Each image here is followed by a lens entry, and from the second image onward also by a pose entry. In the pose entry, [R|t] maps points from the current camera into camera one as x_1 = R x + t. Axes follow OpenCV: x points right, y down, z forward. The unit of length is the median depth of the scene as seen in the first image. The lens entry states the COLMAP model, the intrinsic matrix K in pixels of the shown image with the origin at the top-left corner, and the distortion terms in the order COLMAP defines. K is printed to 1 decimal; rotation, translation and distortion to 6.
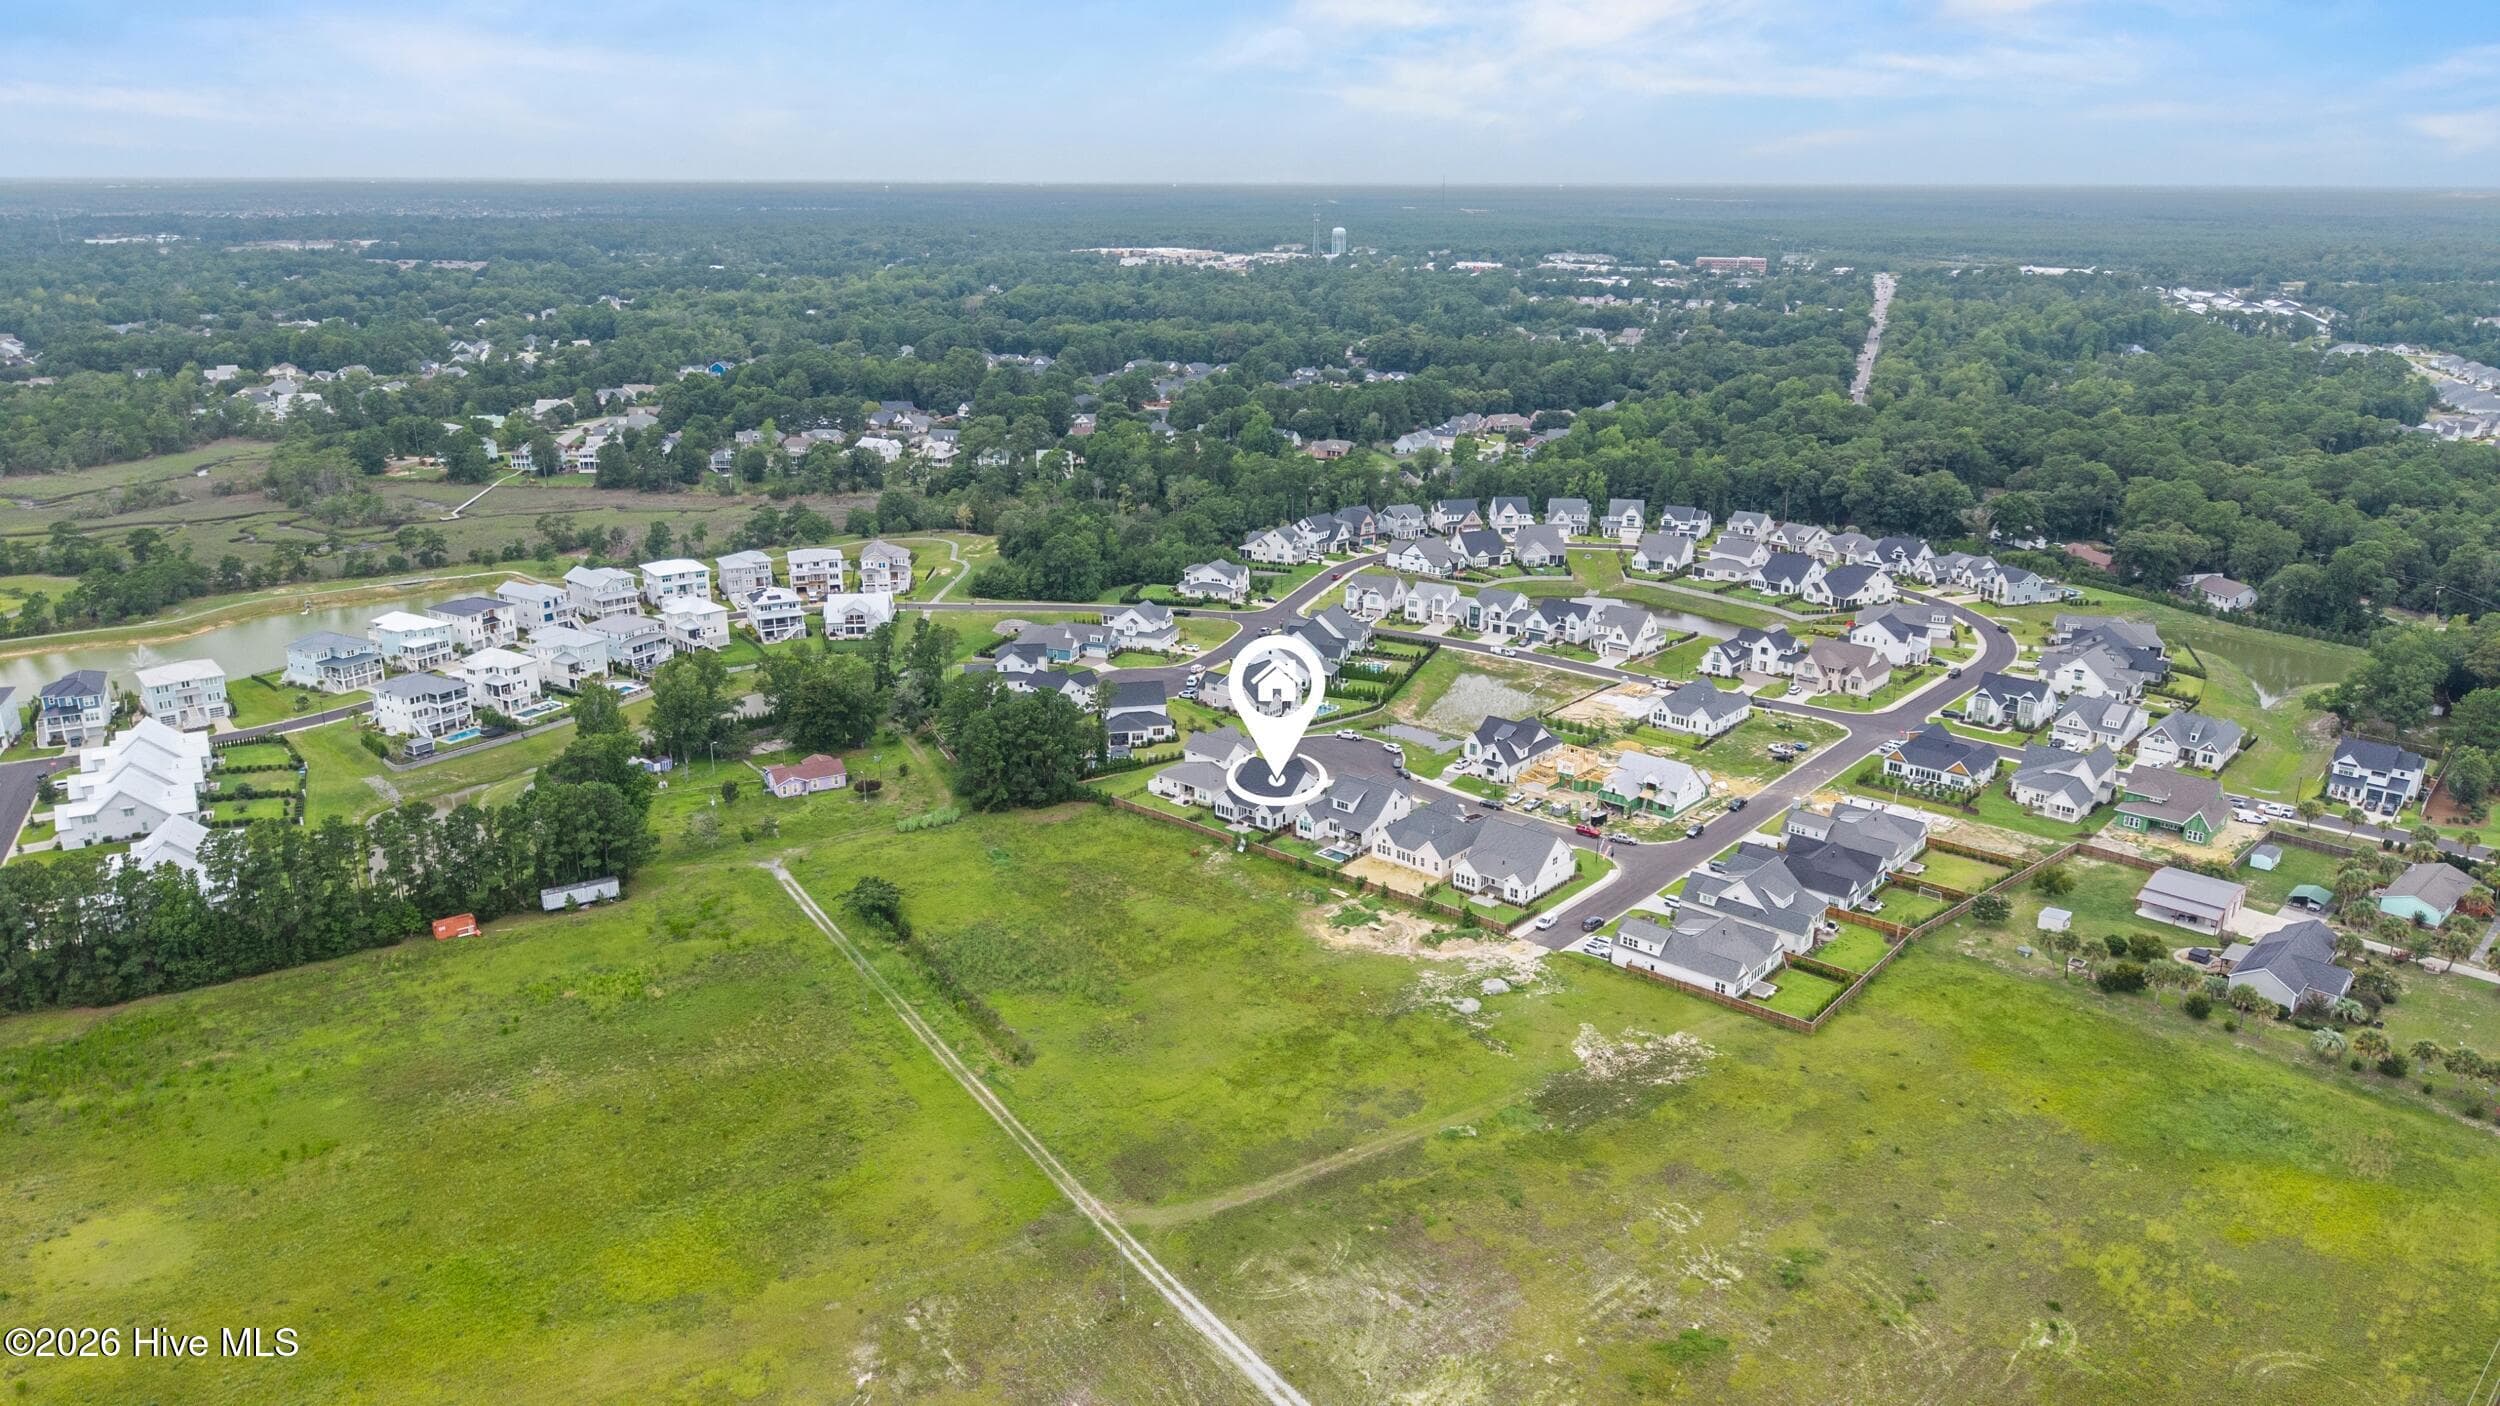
lens RADIAL K [[1769.6, 0, 1250.0], [0, 1769.6, 703.0], [0, 0, 1]] dist [0.014657, -0.002843]
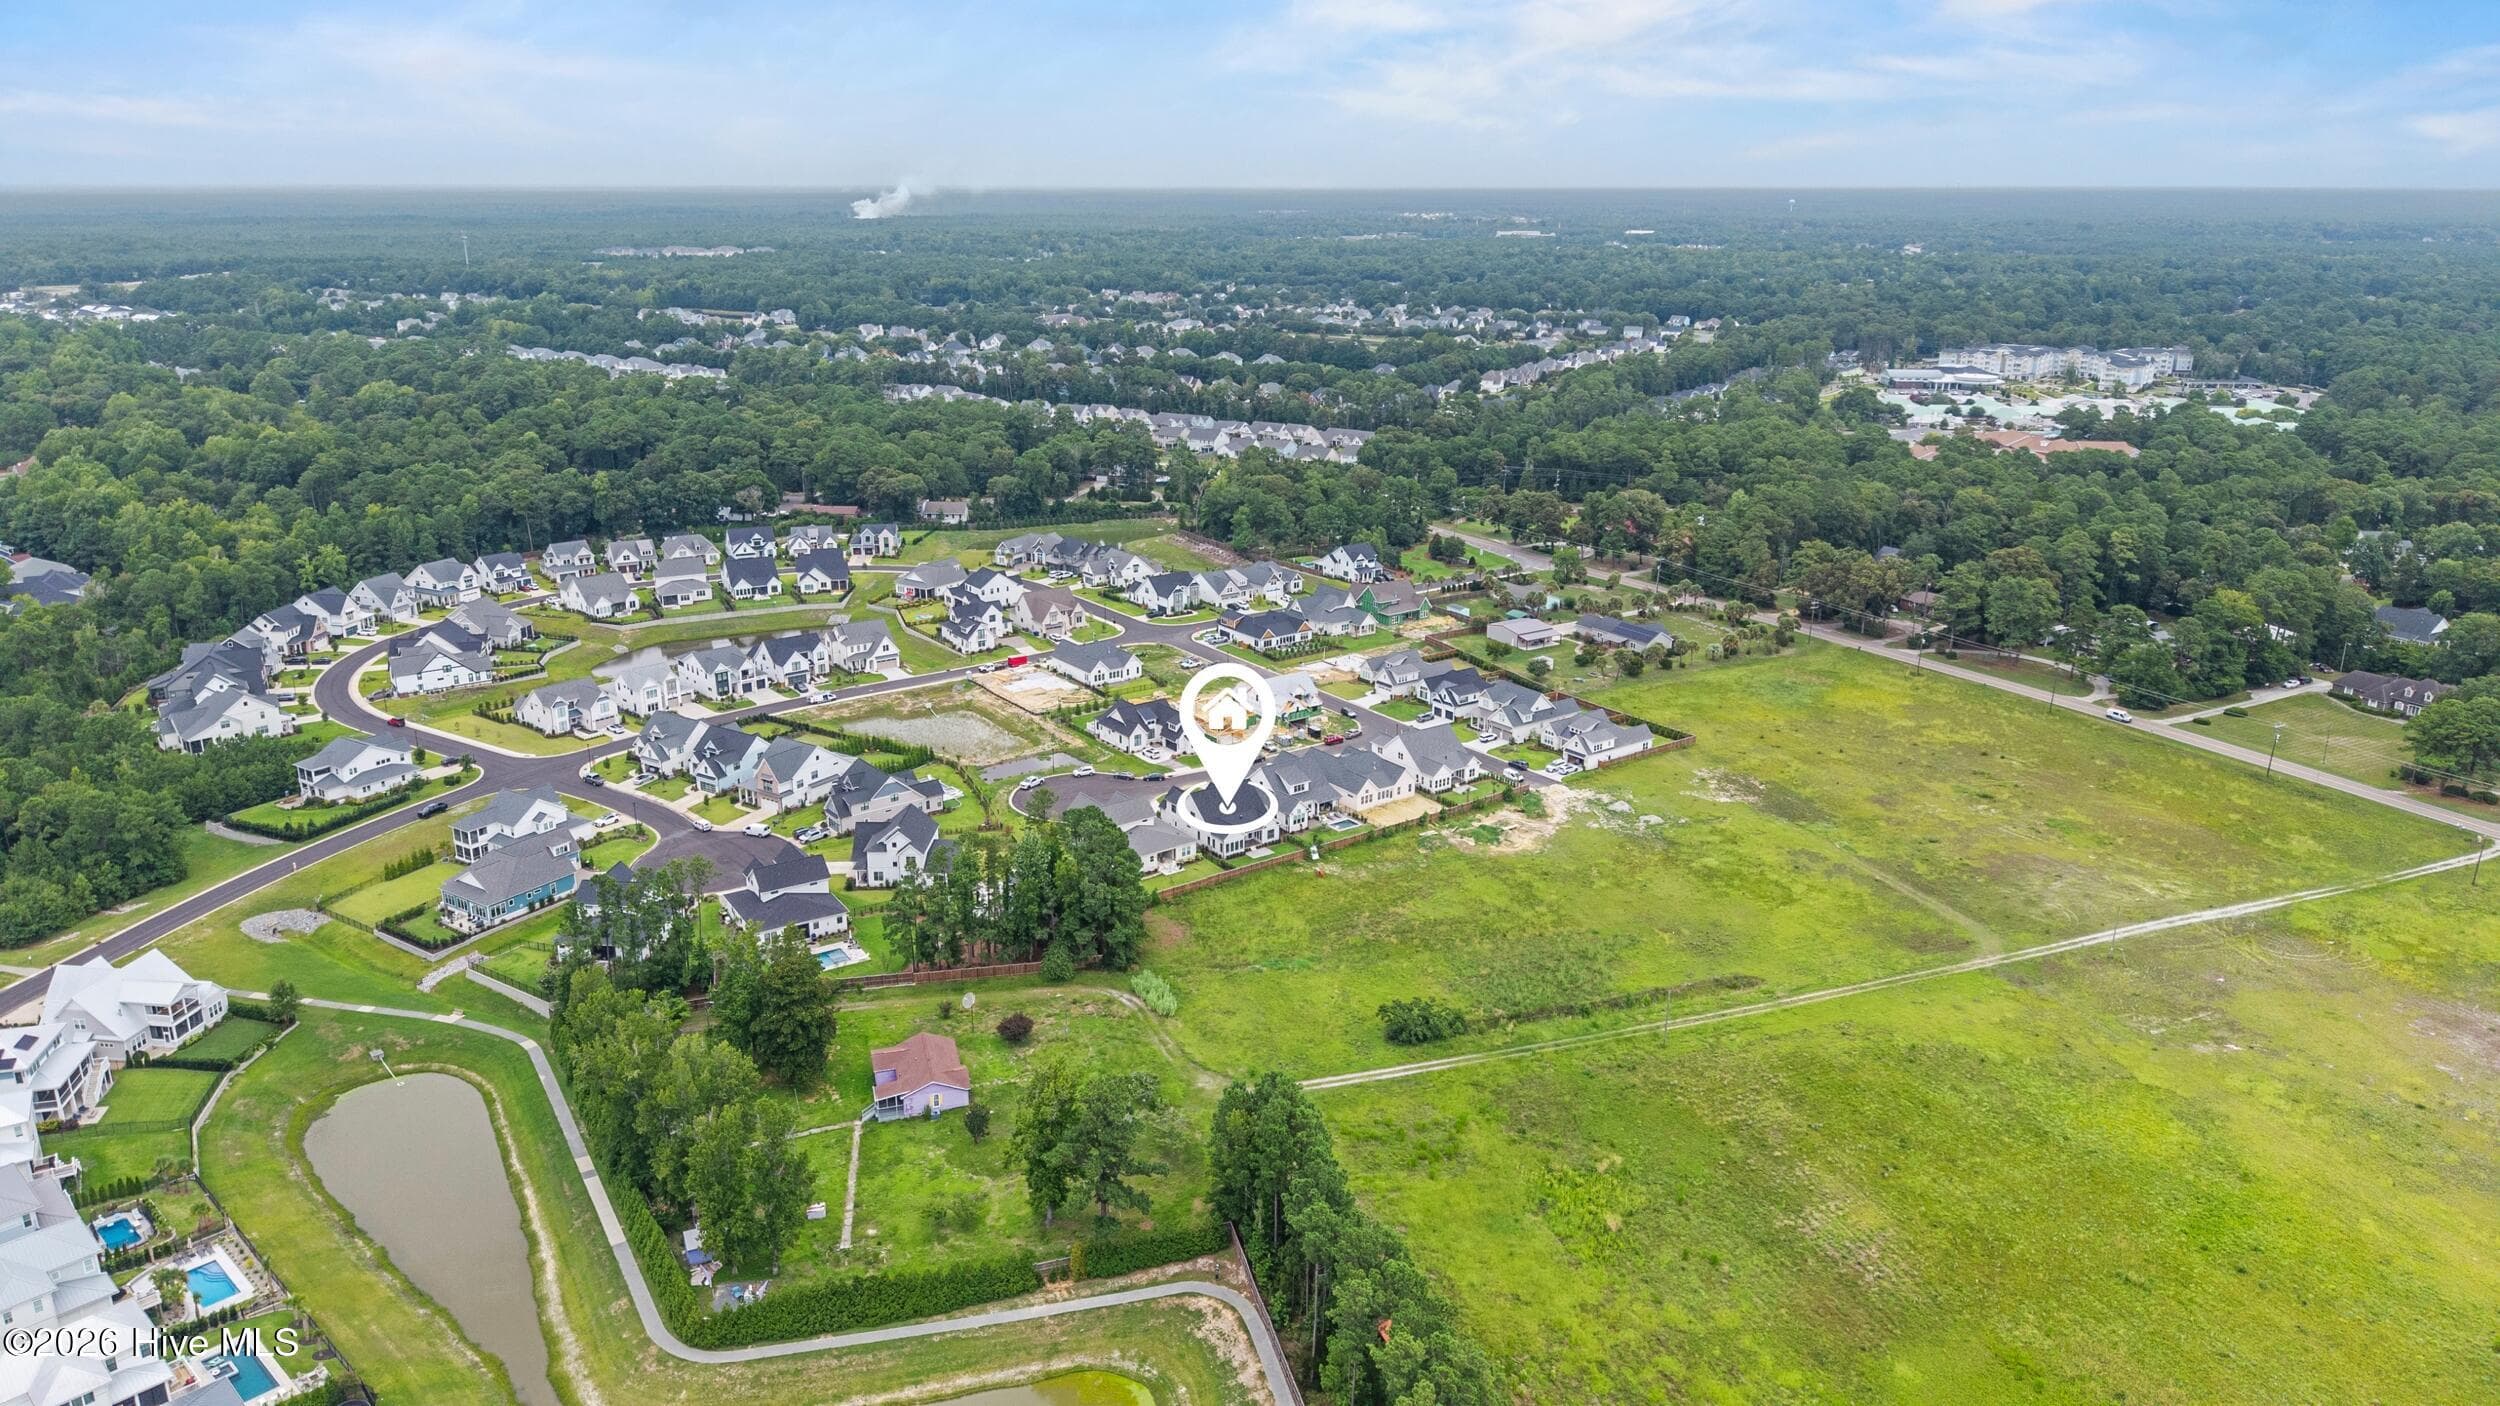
lens RADIAL K [[1769.6, 0, 1250.0], [0, 1769.6, 703.0], [0, 0, 1]] dist [0.014657, -0.002843]
pose [[0.183225, -0.284628, 0.940965, -1.009128], [0.280486, 0.932519, 0.227457, -0.256204], [-0.942208, 0.222252, 0.250695, 0.834950]]
